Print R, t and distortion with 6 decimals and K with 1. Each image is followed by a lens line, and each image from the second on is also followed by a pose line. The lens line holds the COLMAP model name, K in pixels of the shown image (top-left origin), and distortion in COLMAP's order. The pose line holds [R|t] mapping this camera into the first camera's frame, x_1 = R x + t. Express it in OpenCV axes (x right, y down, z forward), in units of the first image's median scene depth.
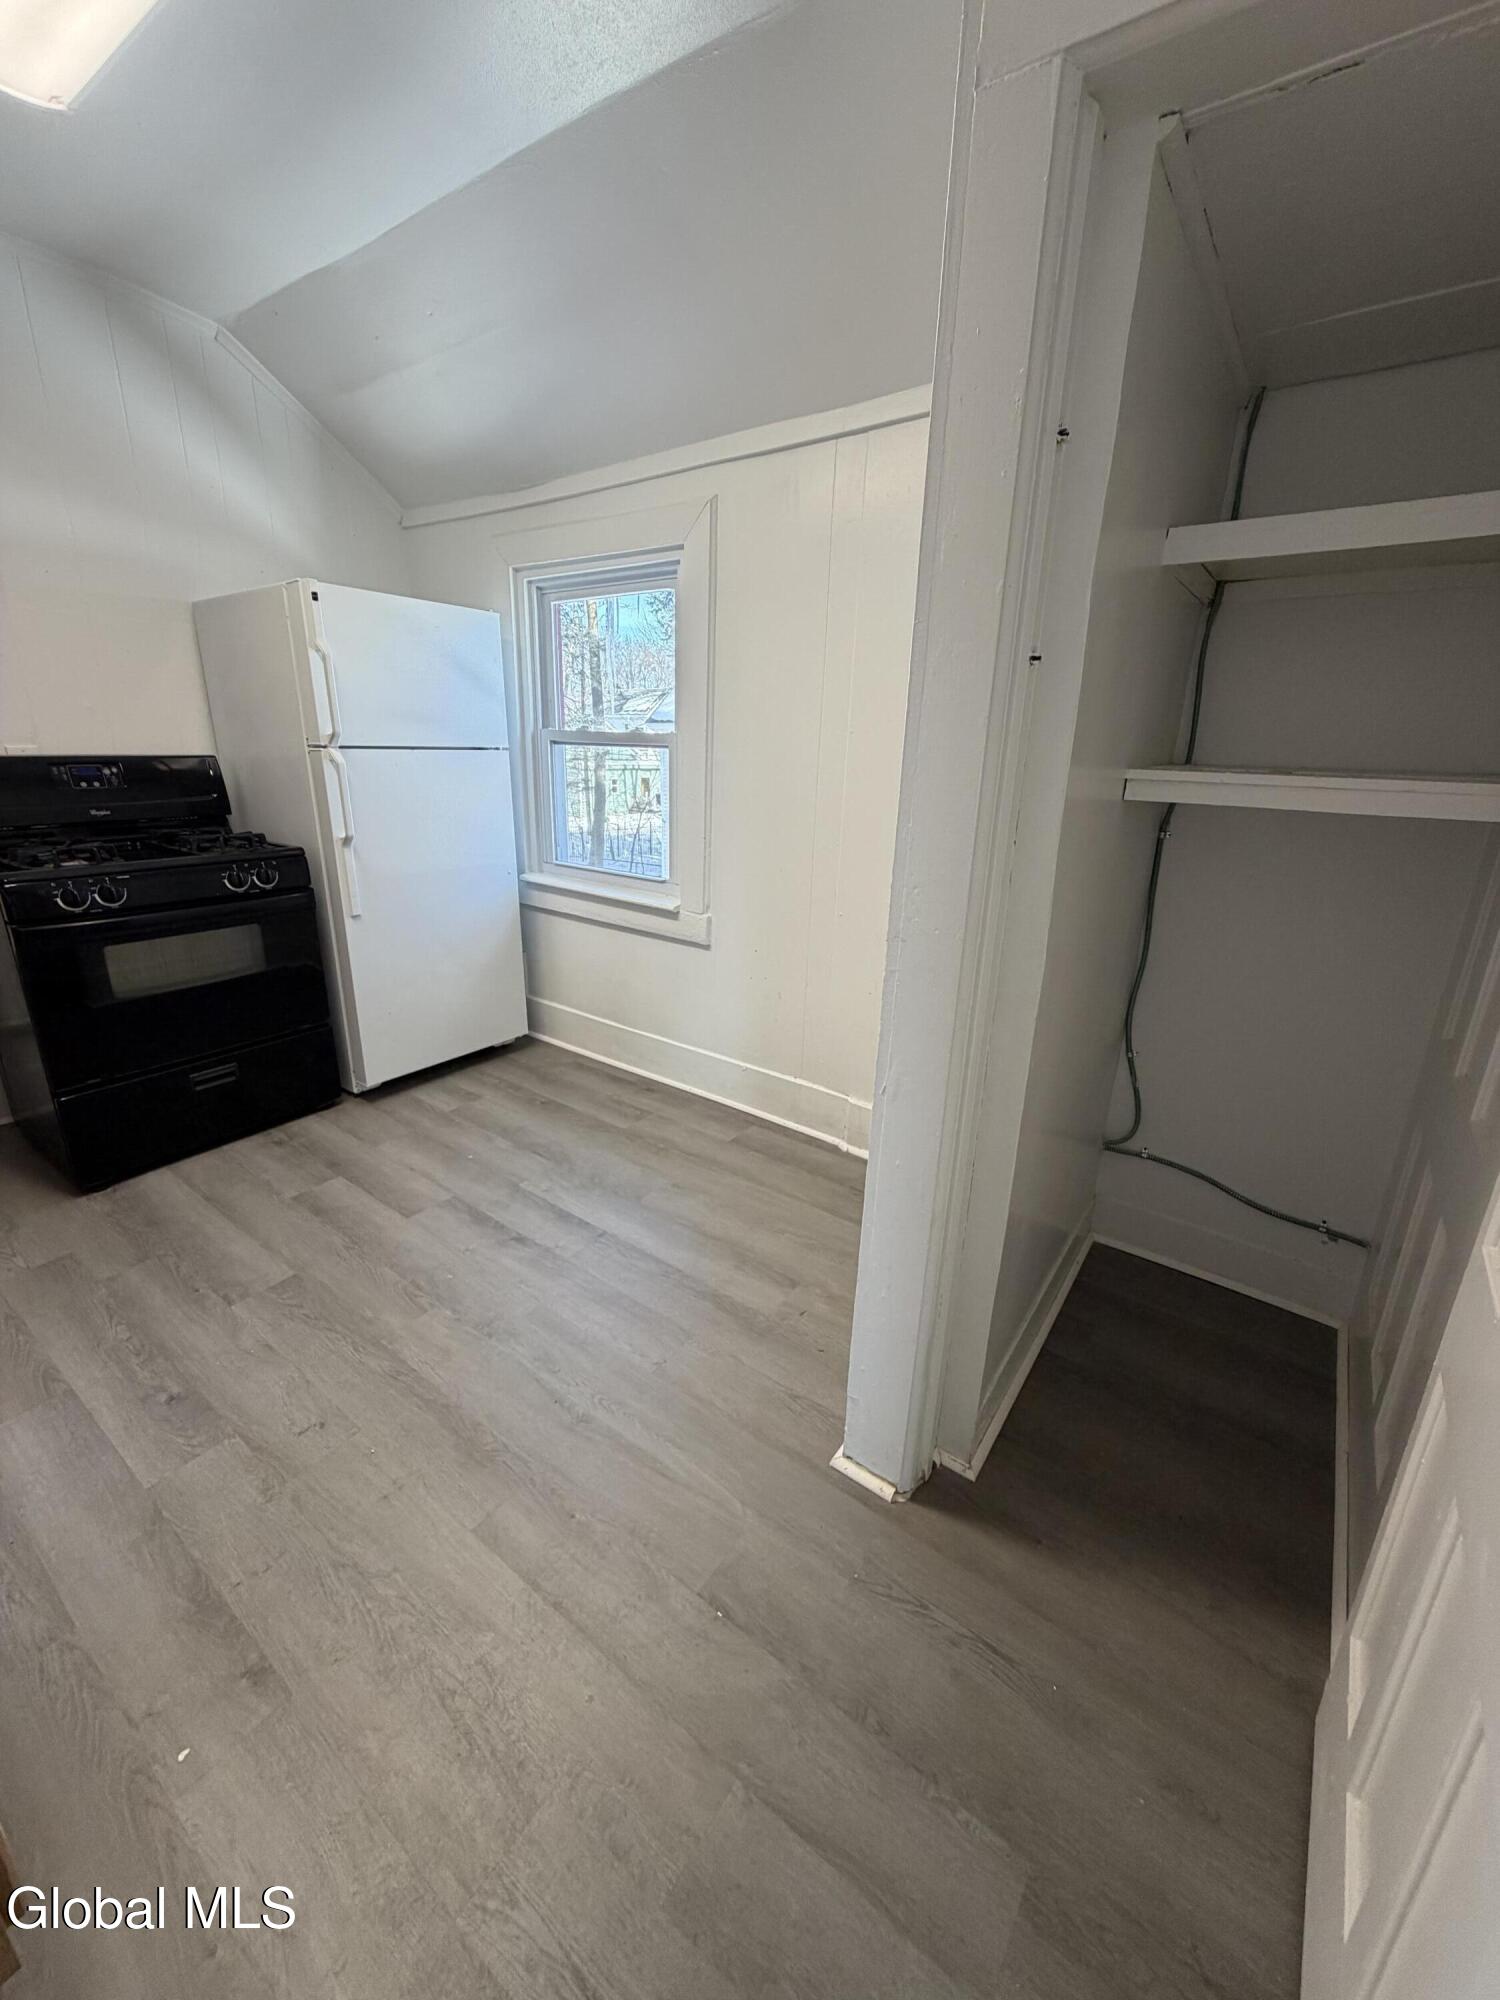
lens RADIAL K [[795.4, 0, 749.9], [0, 795.4, 992.0], [0, 0, 1]] dist [-0.000804, 0.000489]
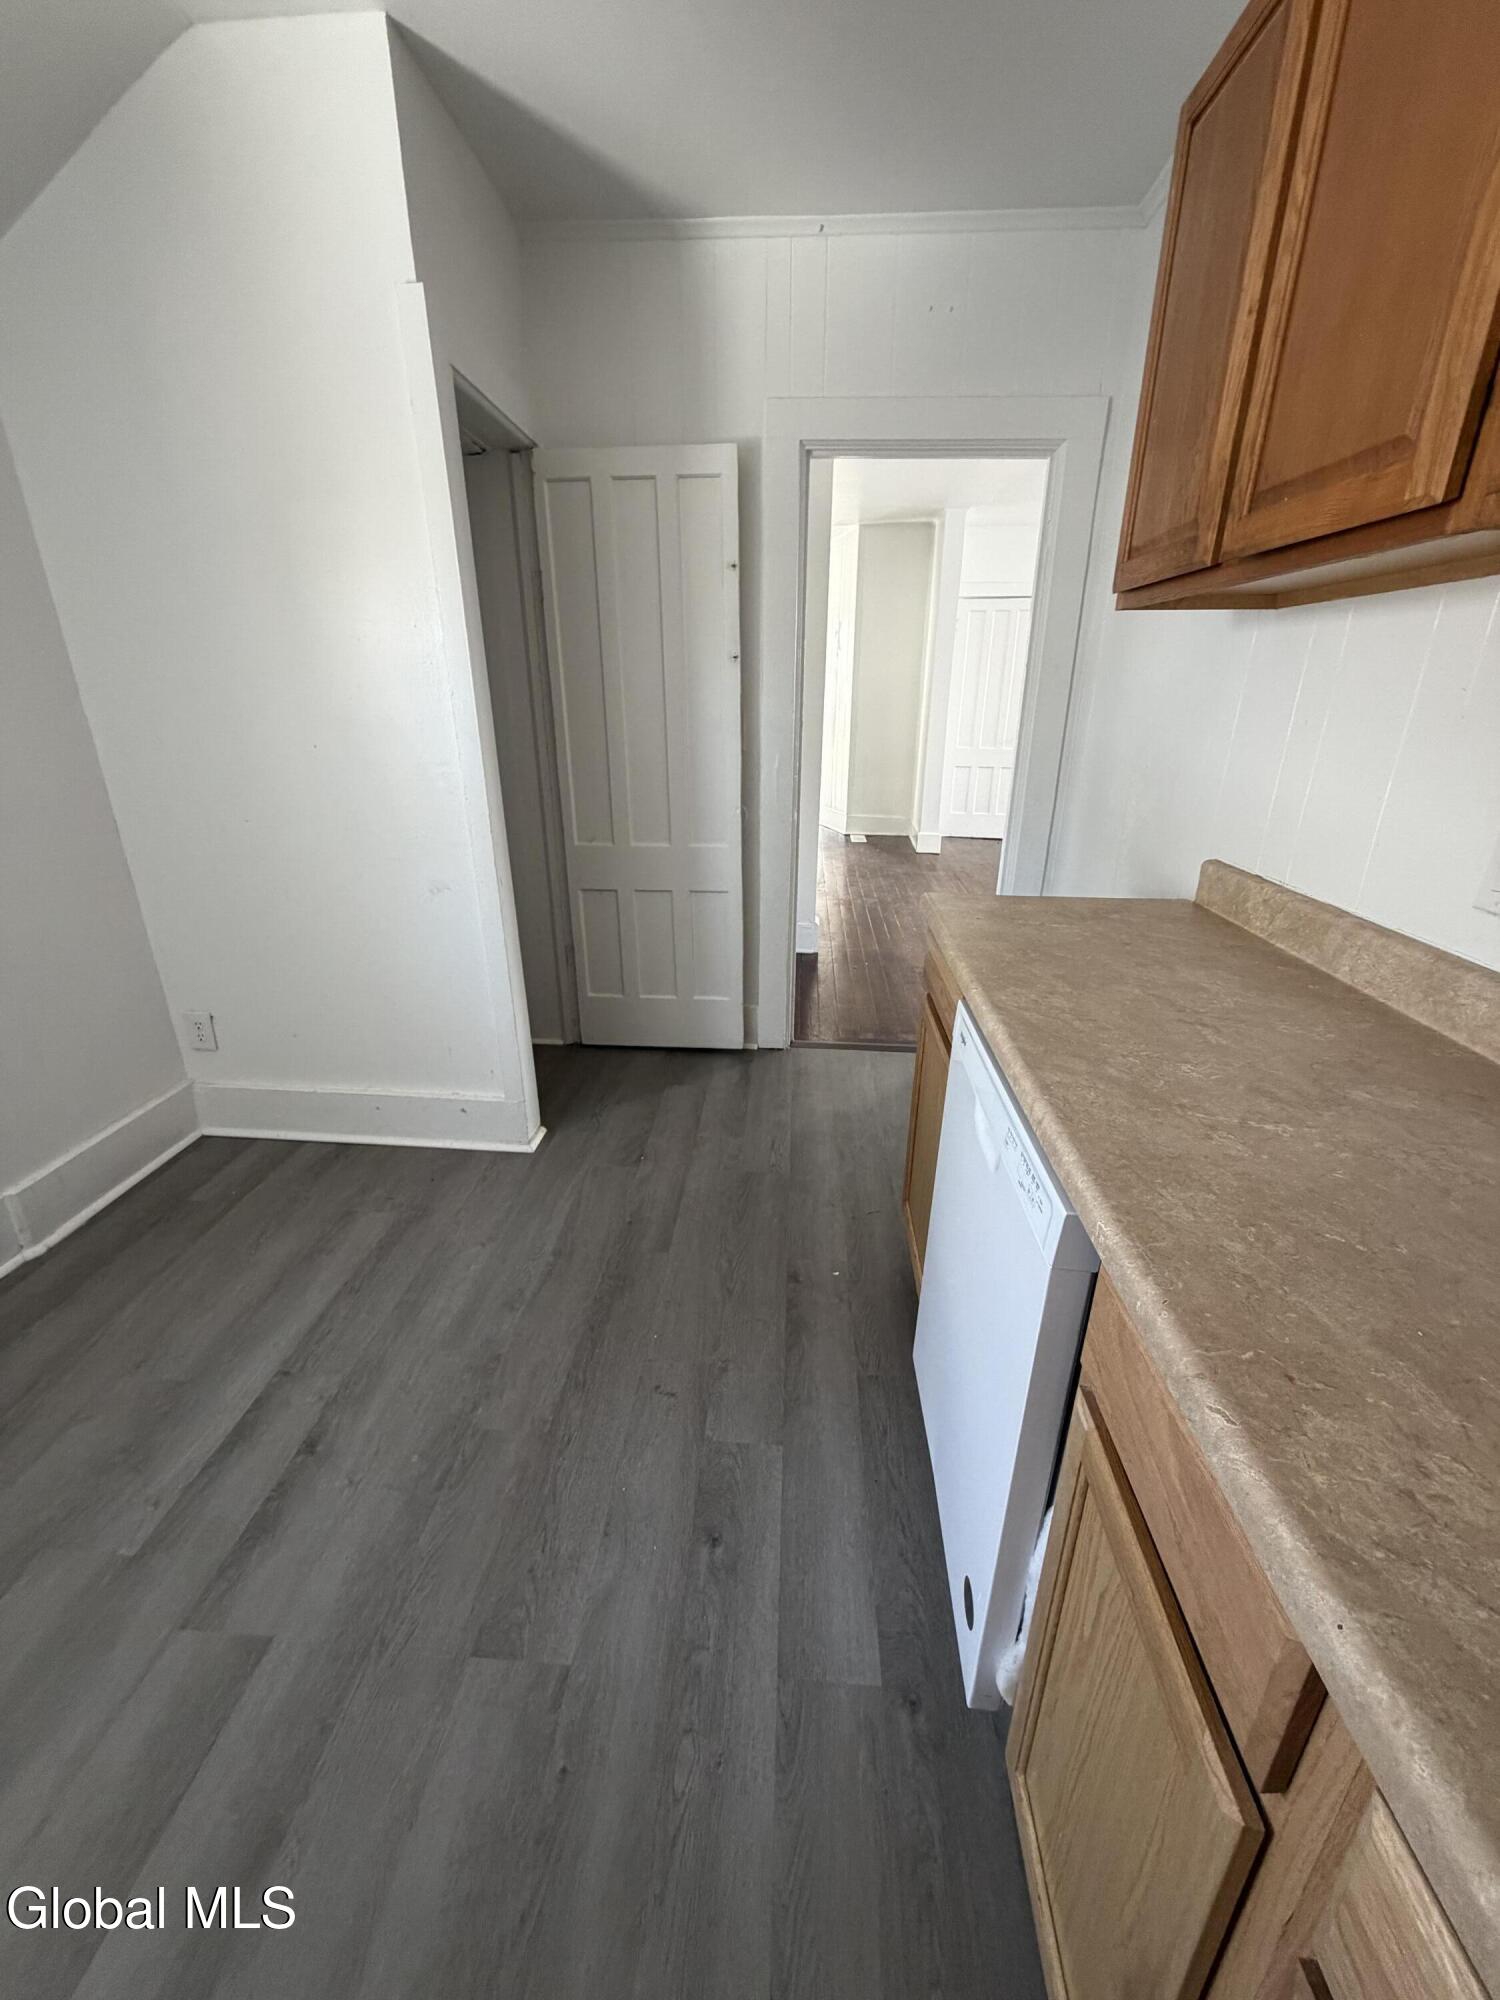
lens RADIAL K [[795.4, 0, 749.9], [0, 795.4, 992.0], [0, 0, 1]] dist [-0.000804, 0.000489]
pose [[-0.532484, -0.331123, 0.778986, -0.774652], [0.238000, 0.824608, 0.513203, -0.240455], [-0.812291, 0.458671, -0.360283, 0.649074]]
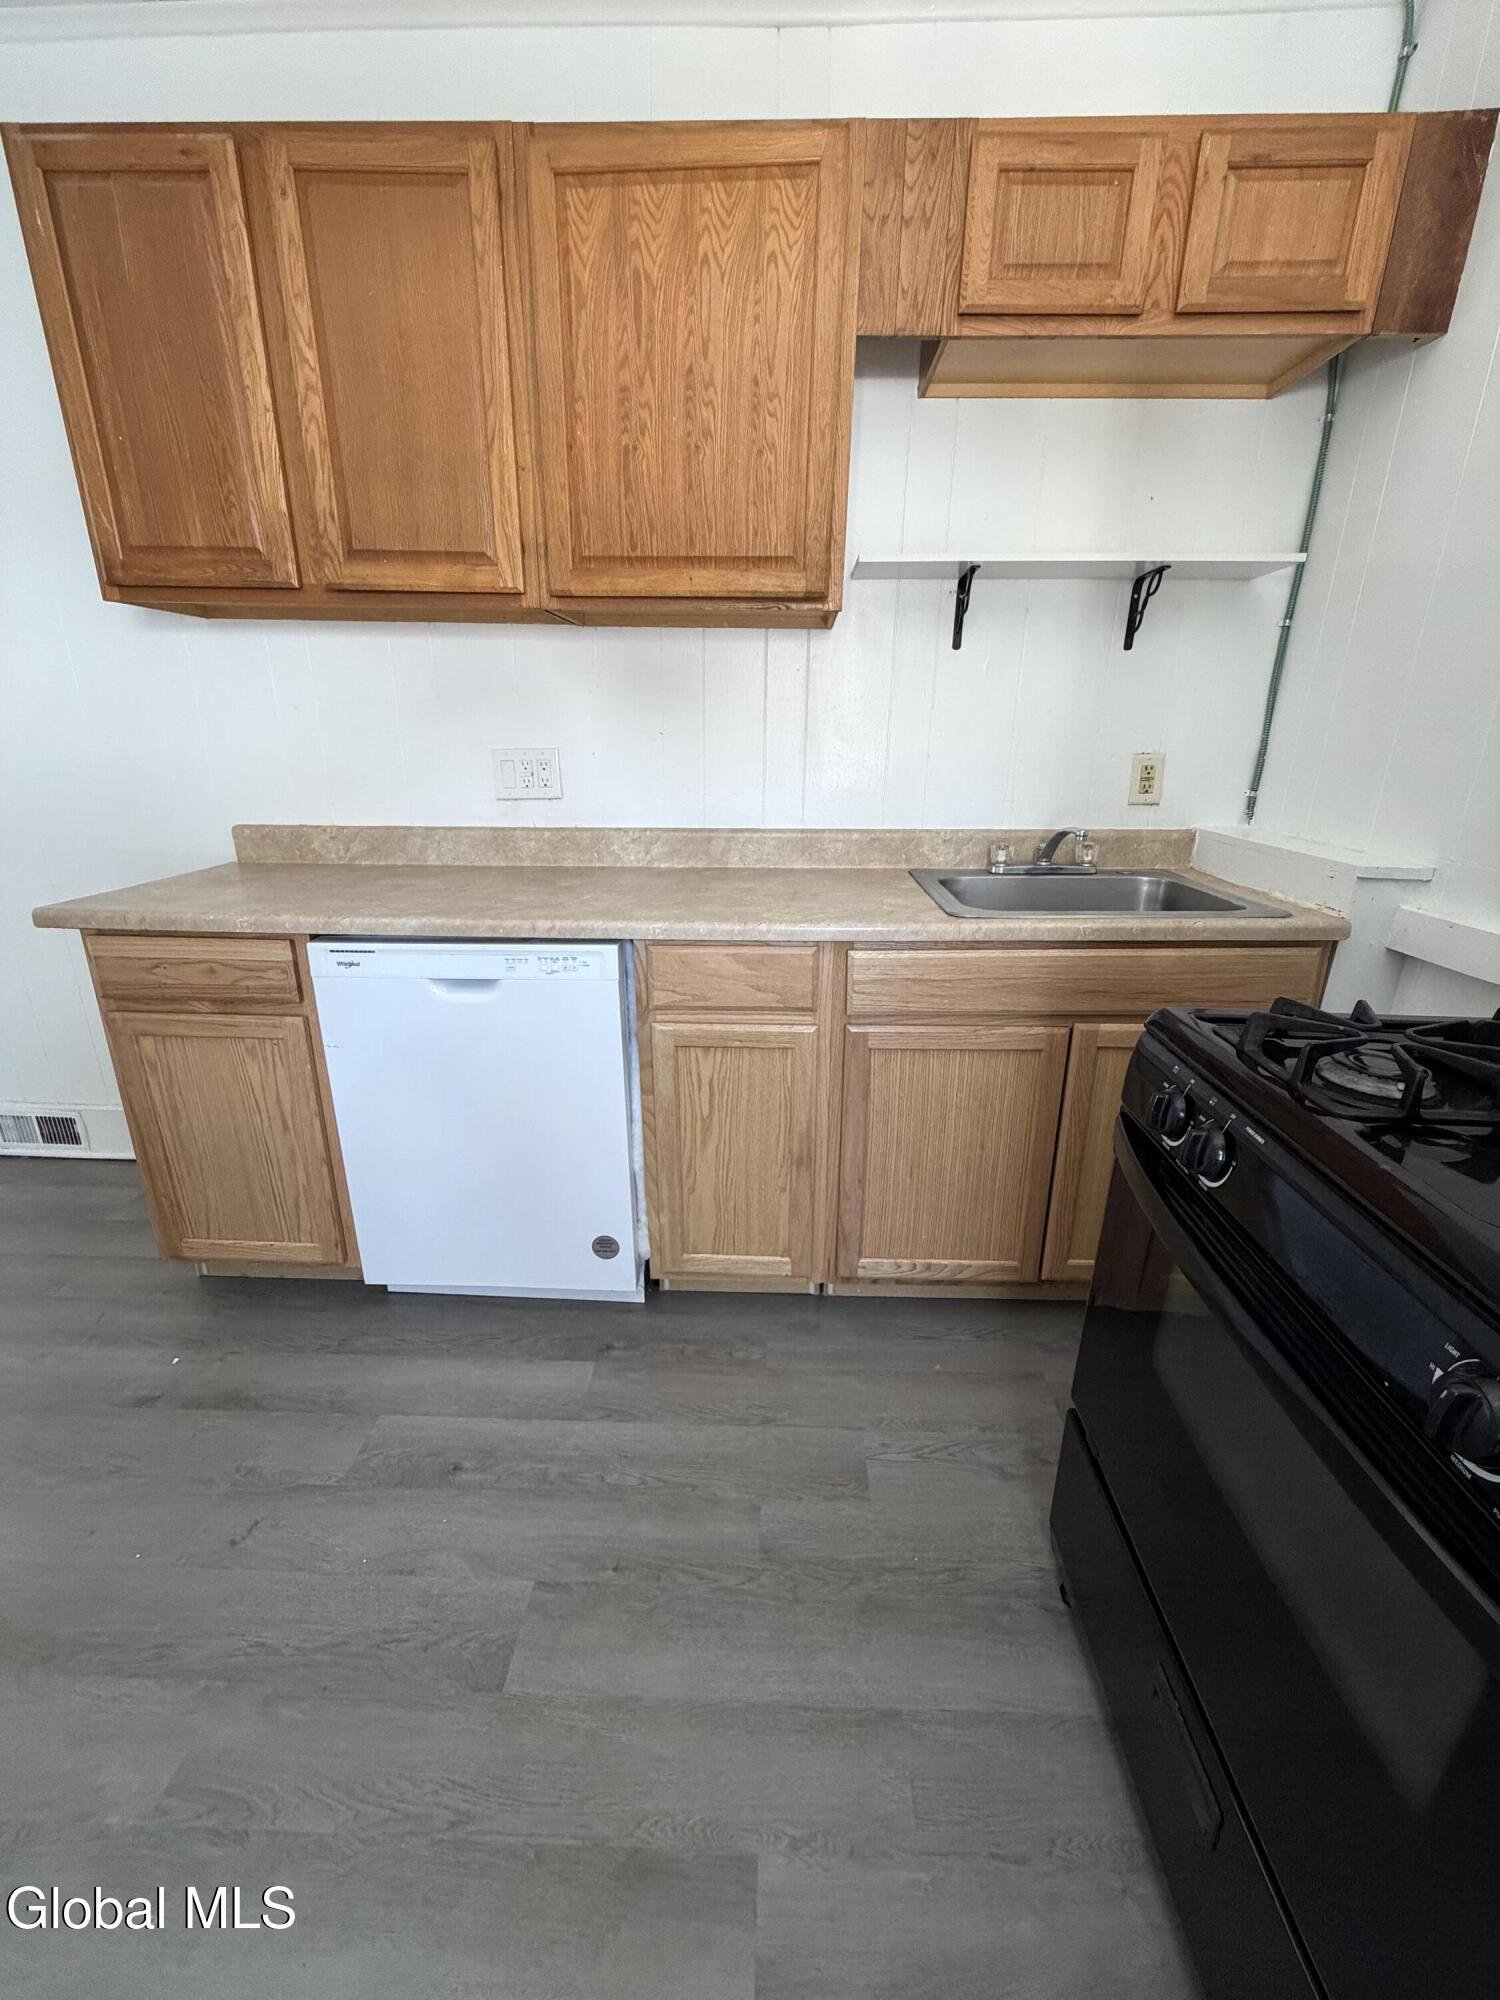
lens RADIAL K [[795.4, 0, 749.9], [0, 795.4, 992.0], [0, 0, 1]] dist [-0.000804, 0.000489]
pose [[-0.830755, 0.139252, -0.538939, -0.385694], [-0.201710, 0.827087, 0.524633, -0.284141], [0.518806, 0.544551, -0.659018, 0.939253]]
